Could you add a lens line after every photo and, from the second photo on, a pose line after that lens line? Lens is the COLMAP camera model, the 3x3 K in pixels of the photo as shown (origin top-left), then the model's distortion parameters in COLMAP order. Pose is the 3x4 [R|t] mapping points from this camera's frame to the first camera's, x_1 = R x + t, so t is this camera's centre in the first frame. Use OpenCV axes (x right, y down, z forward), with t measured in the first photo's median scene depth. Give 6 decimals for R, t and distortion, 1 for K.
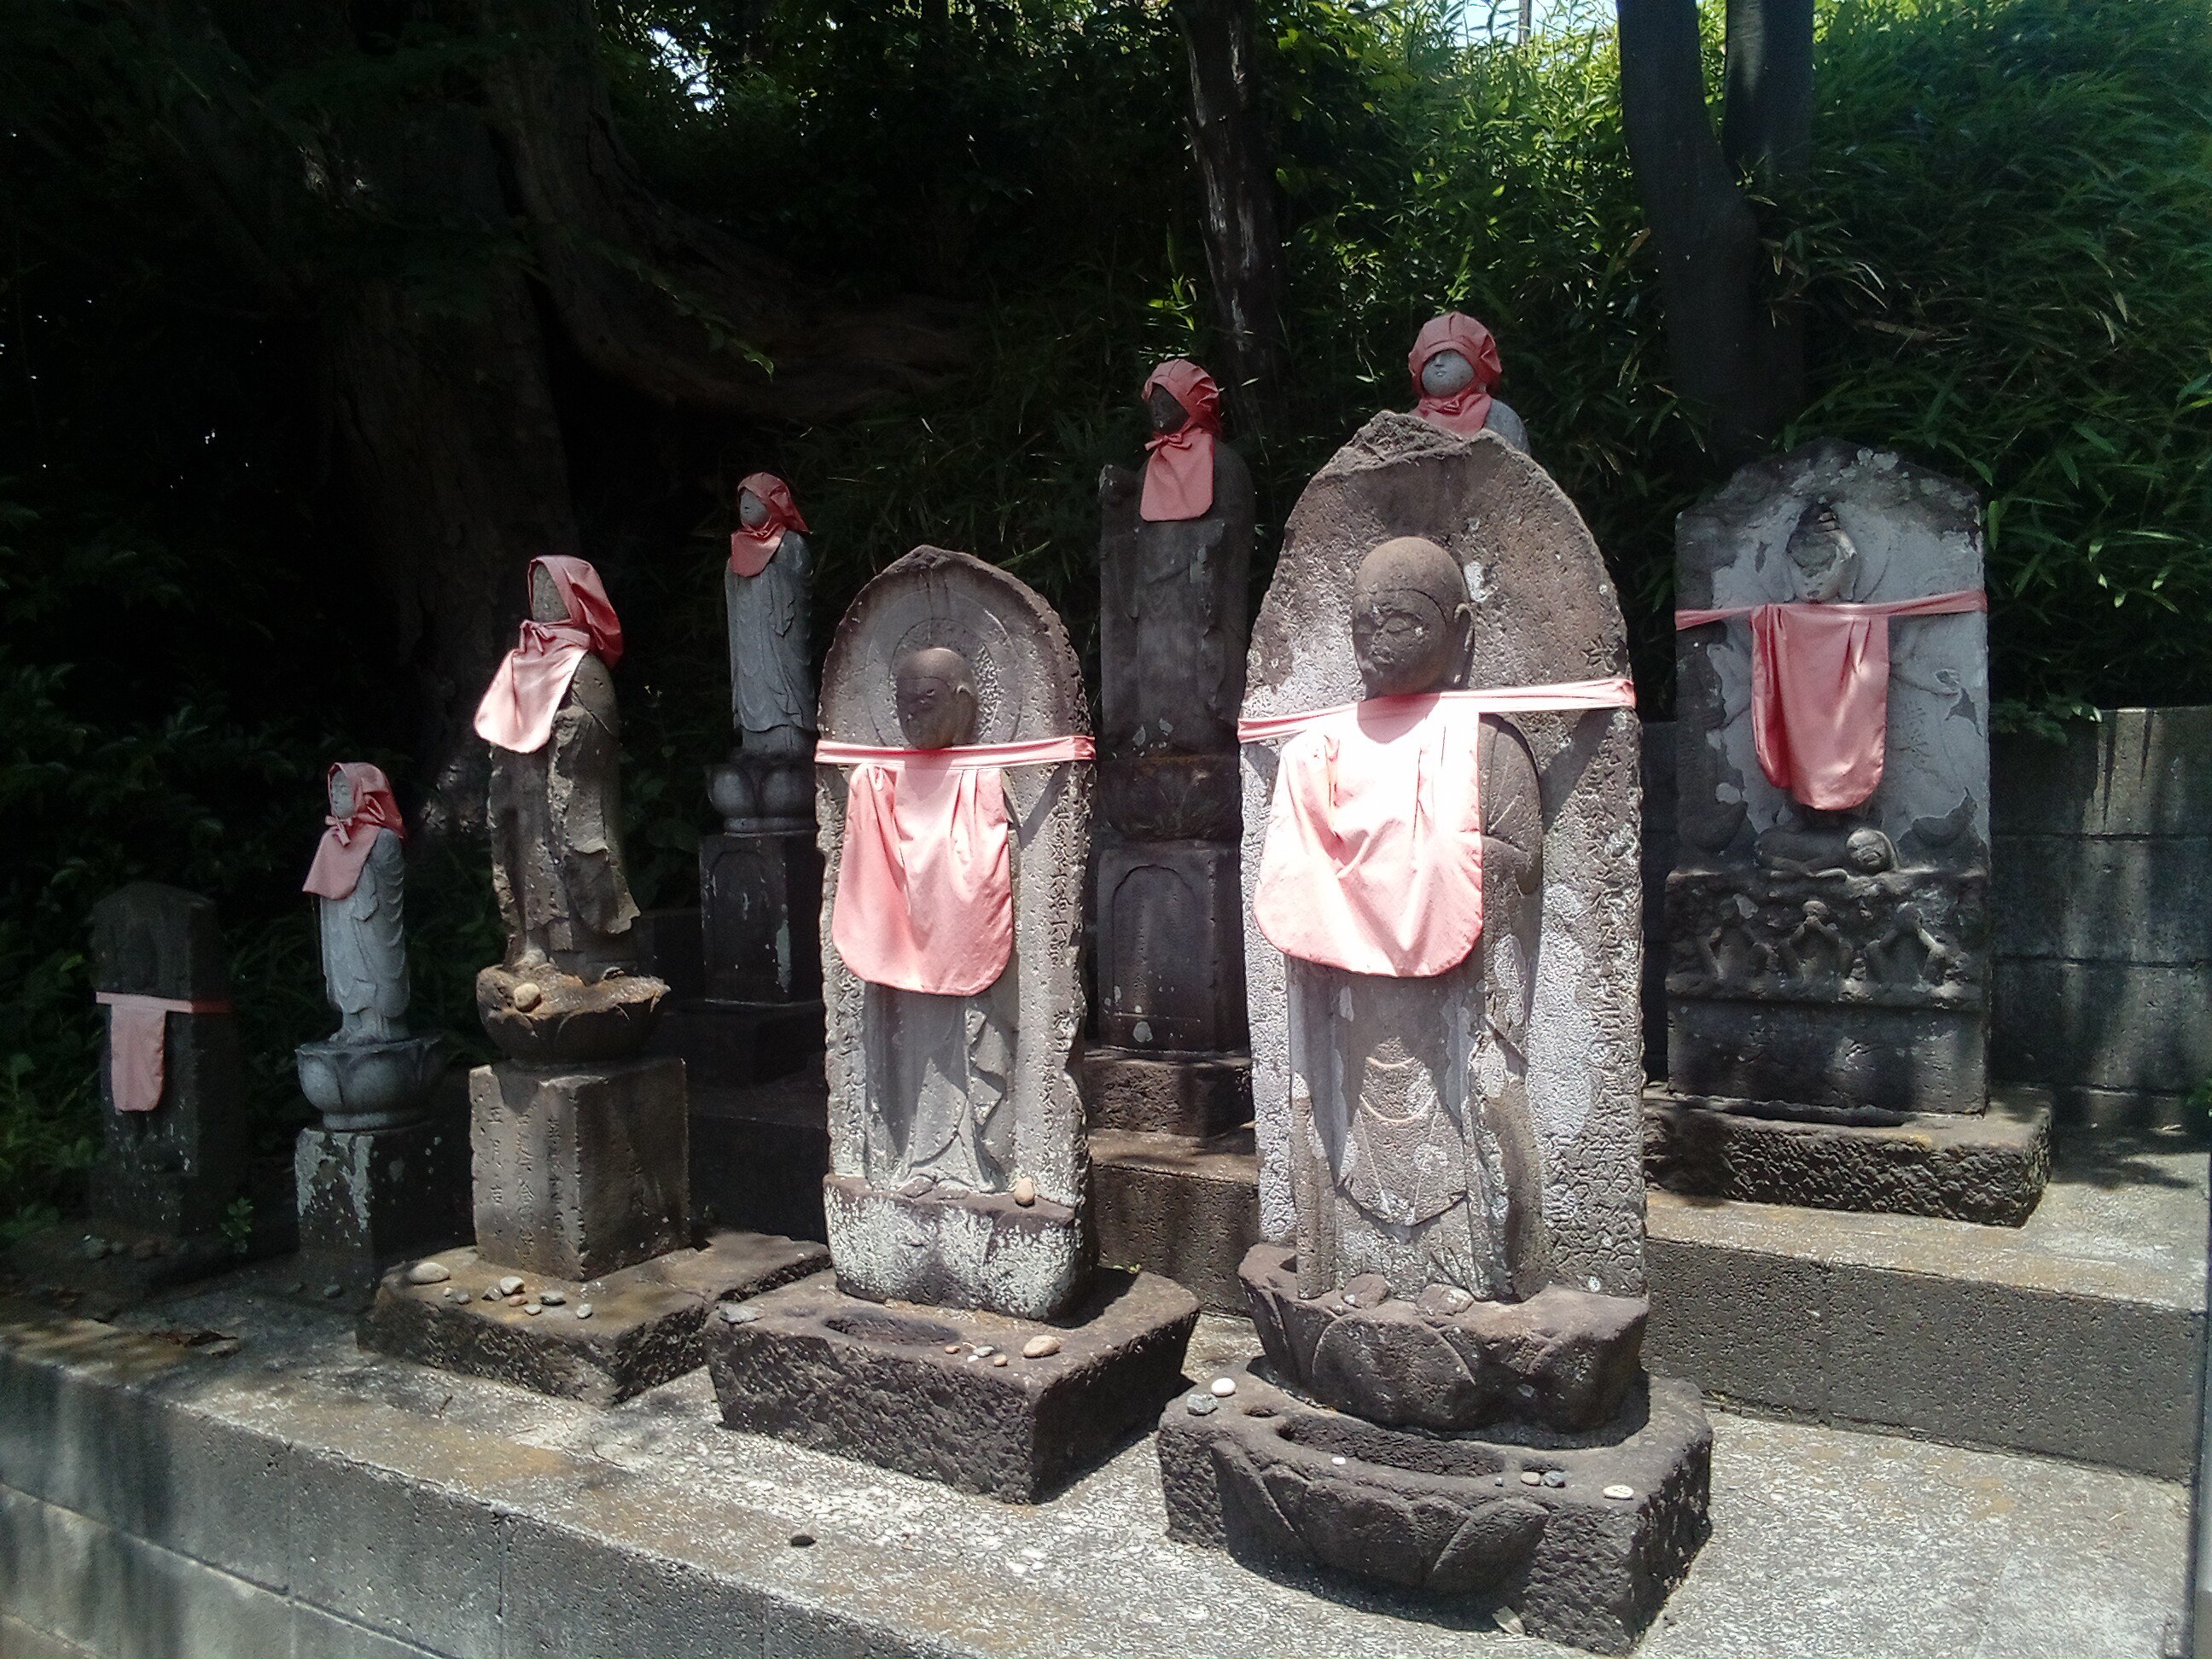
lens RADIAL K [[1829.4, 0, 1112.5], [0, 1829.4, 822.1], [0, 0, 1]] dist [0.092461, -0.153173]
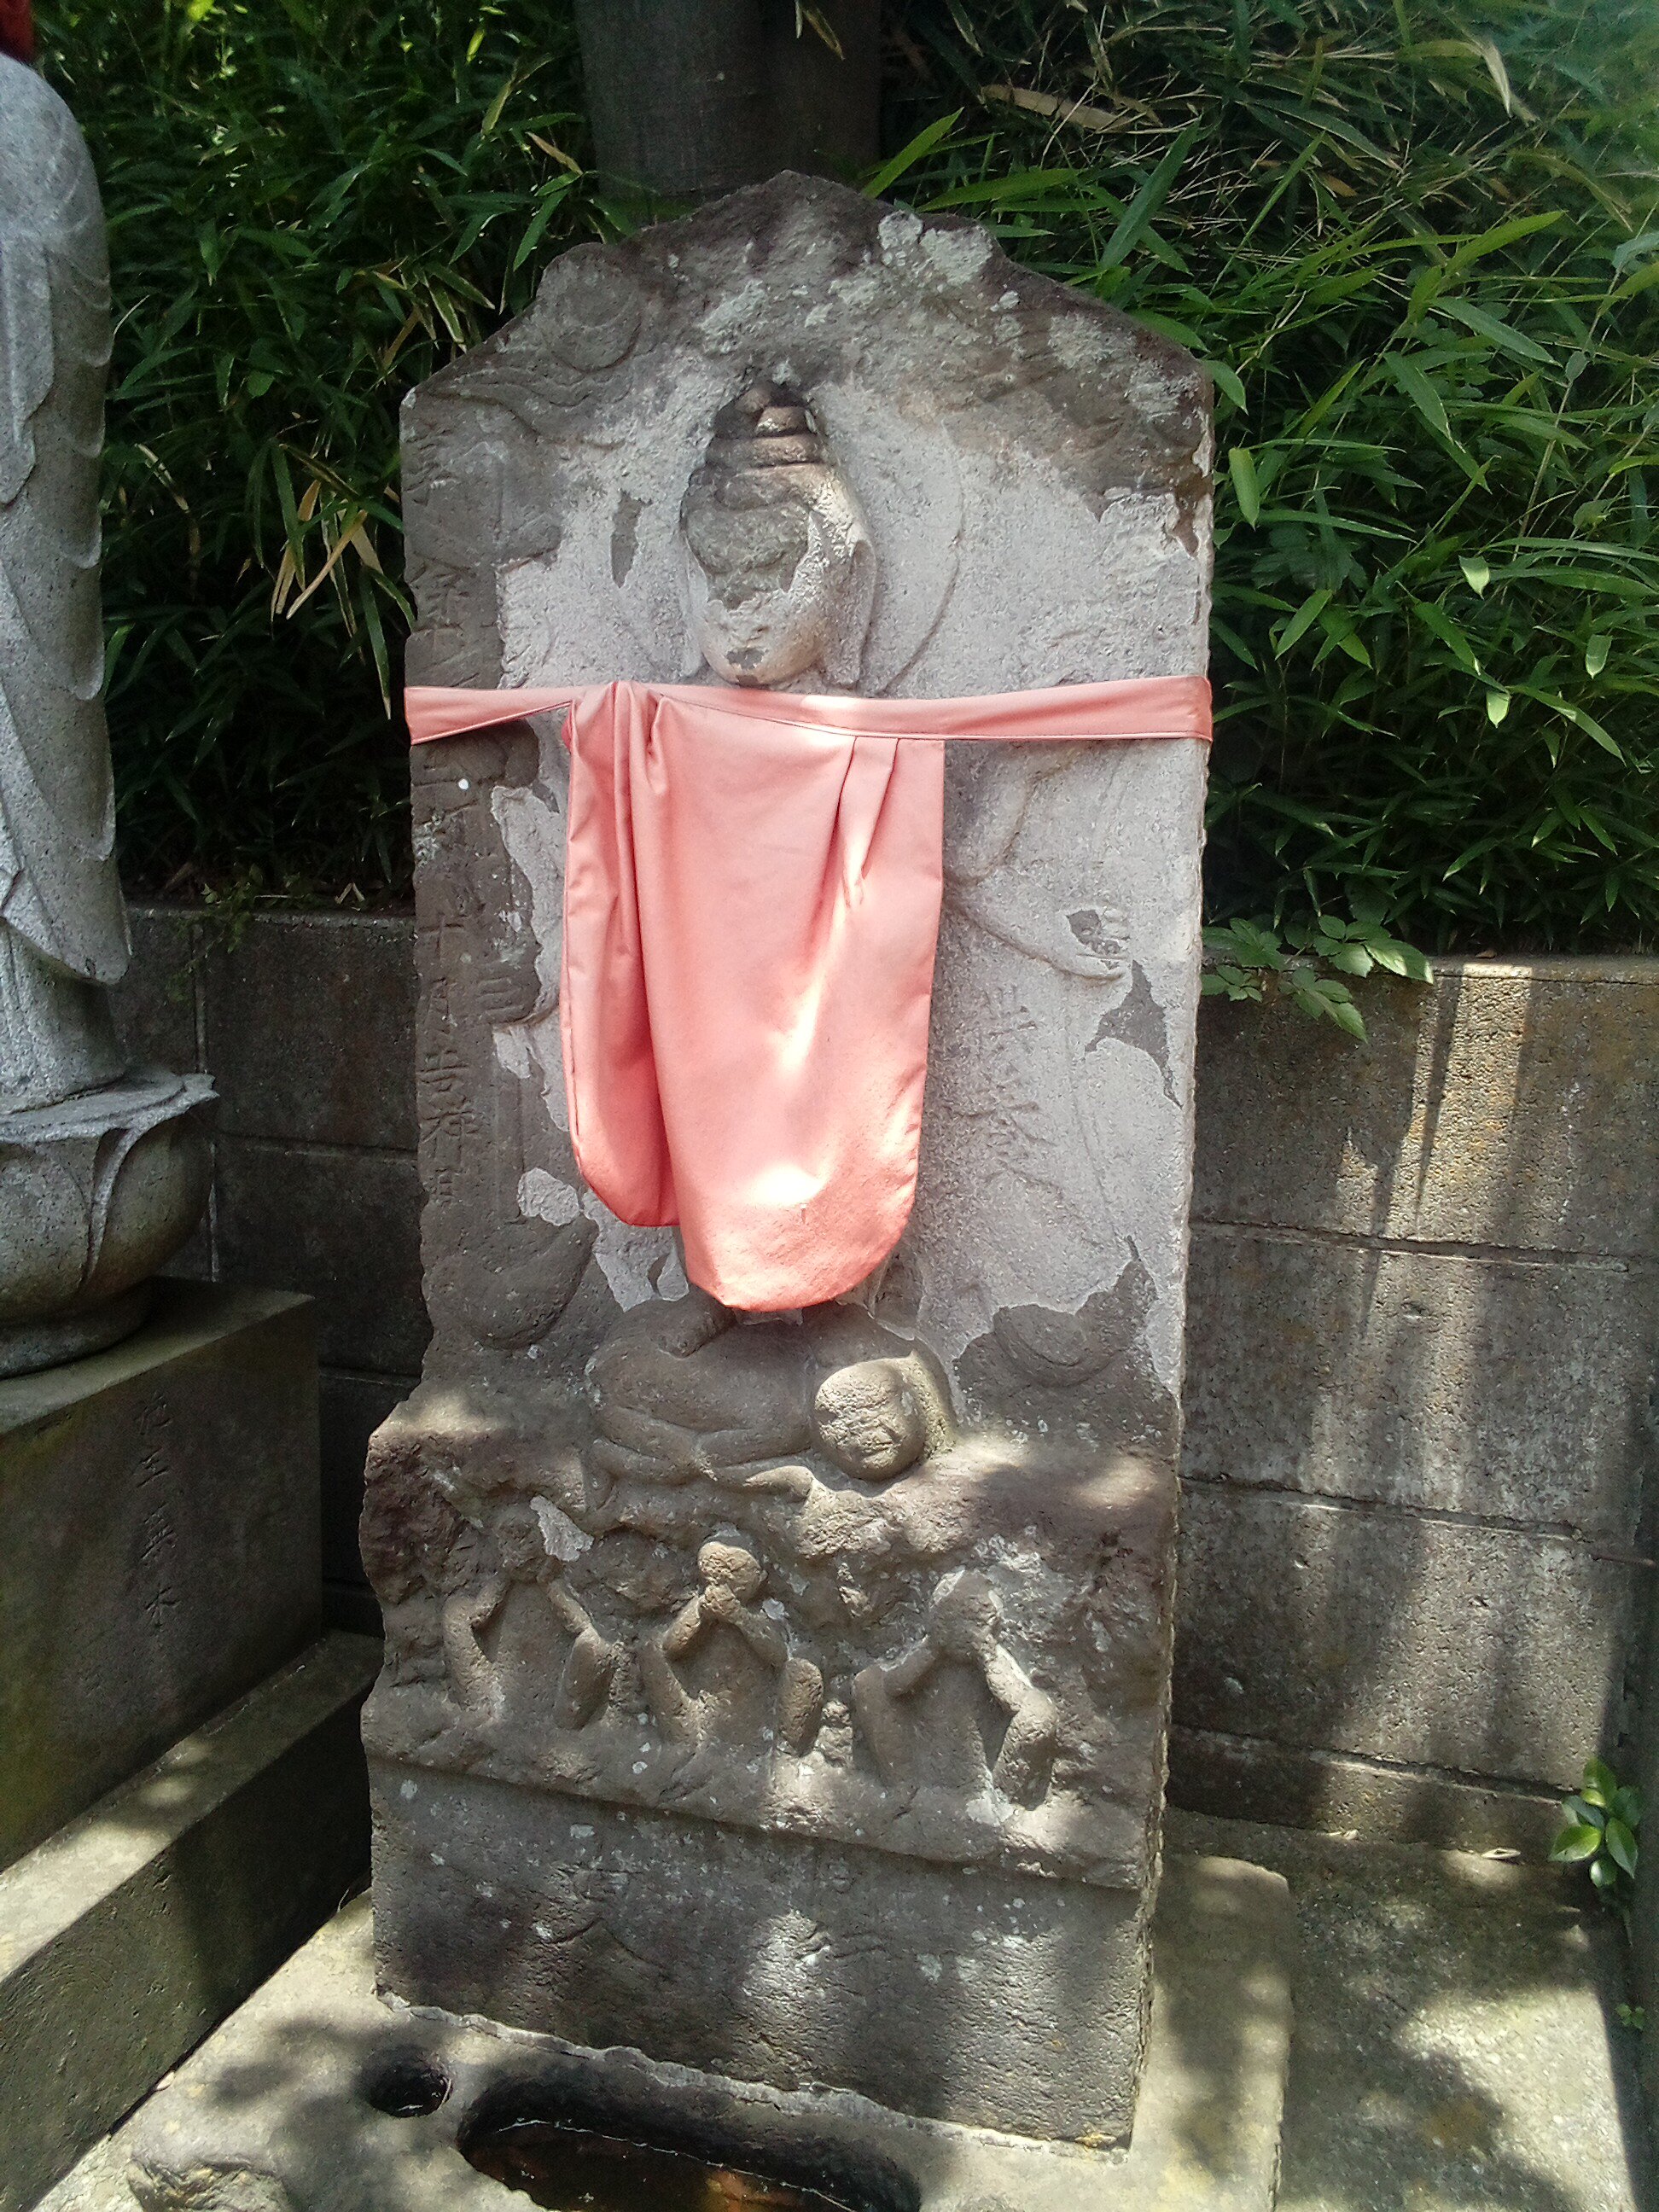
lens RADIAL K [[1829.4, 0, 829.5], [0, 1829.4, 1106.0], [0, 0, 1]] dist [0.092461, -0.153173]
pose [[0.966276, -0.001742, 0.257503, 0.307533], [-0.030067, 0.992374, 0.119536, -0.083170], [-0.255748, -0.123247, 0.958855, 0.665577]]
